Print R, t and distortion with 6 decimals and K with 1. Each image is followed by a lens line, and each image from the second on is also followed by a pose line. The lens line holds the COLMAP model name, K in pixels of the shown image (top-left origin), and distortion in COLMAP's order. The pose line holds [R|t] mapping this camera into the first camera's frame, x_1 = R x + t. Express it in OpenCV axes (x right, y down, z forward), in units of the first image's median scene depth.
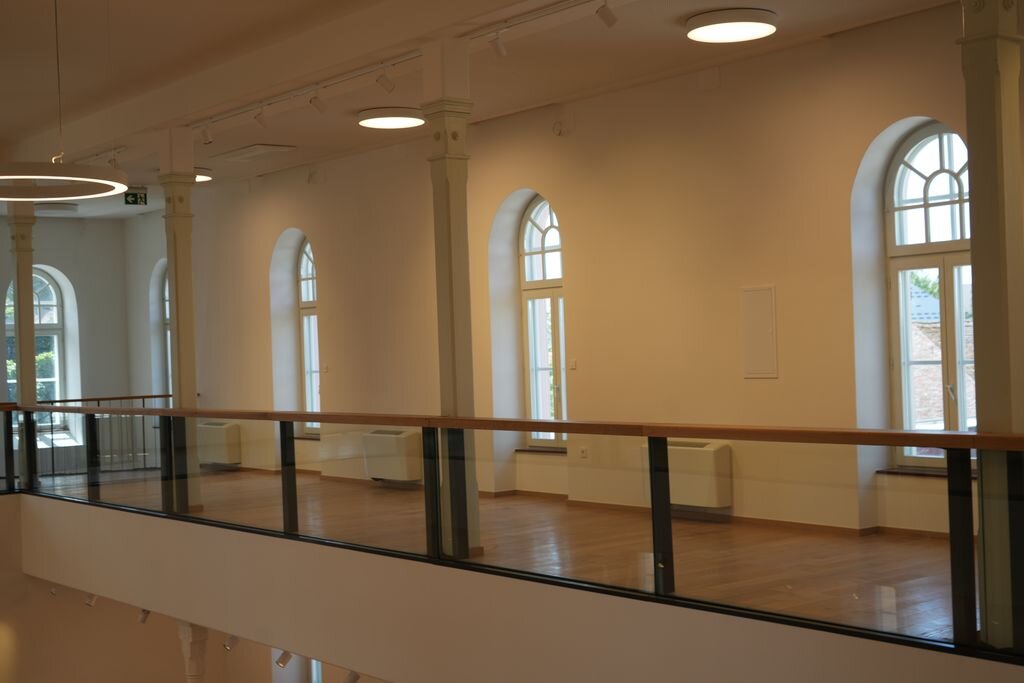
lens RADIAL K [[1442.3, 0, 530.2], [0, 1442.3, 329.0], [0, 0, 1]] dist [0.012570, 0.000000]
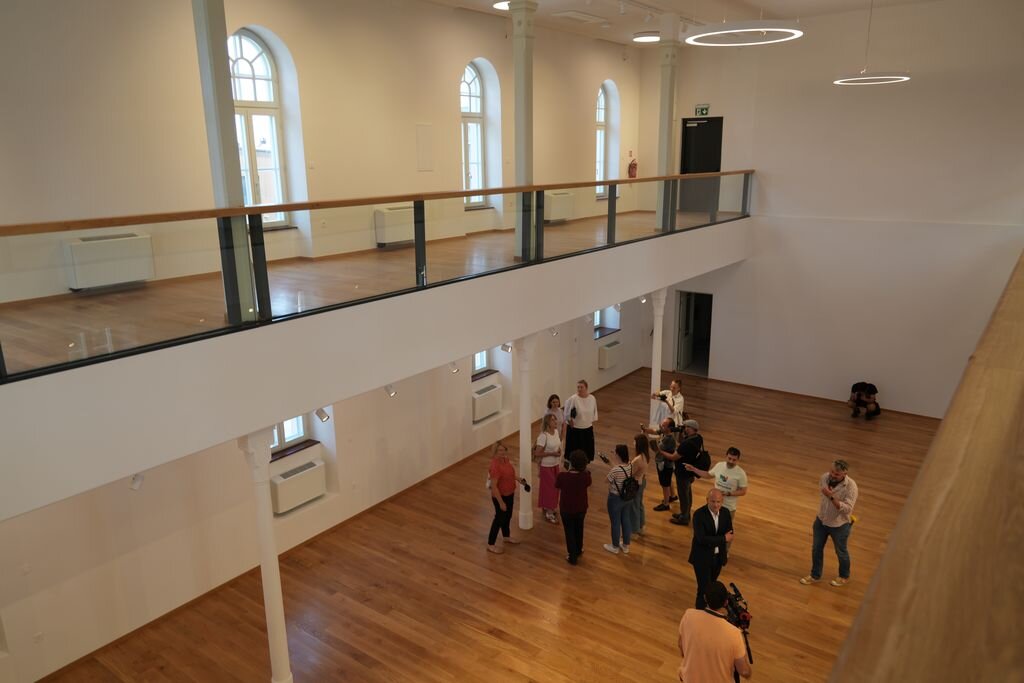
lens RADIAL K [[746.5, 0, 520.9], [0, 746.5, 357.0], [0, 0, 1]] dist [0.001454, 0.017125]
pose [[-0.280162, -0.216602, 0.935197, -0.628456], [0.010481, 0.973463, 0.228604, 0.034018], [-0.959895, 0.073848, -0.270457, 0.802313]]
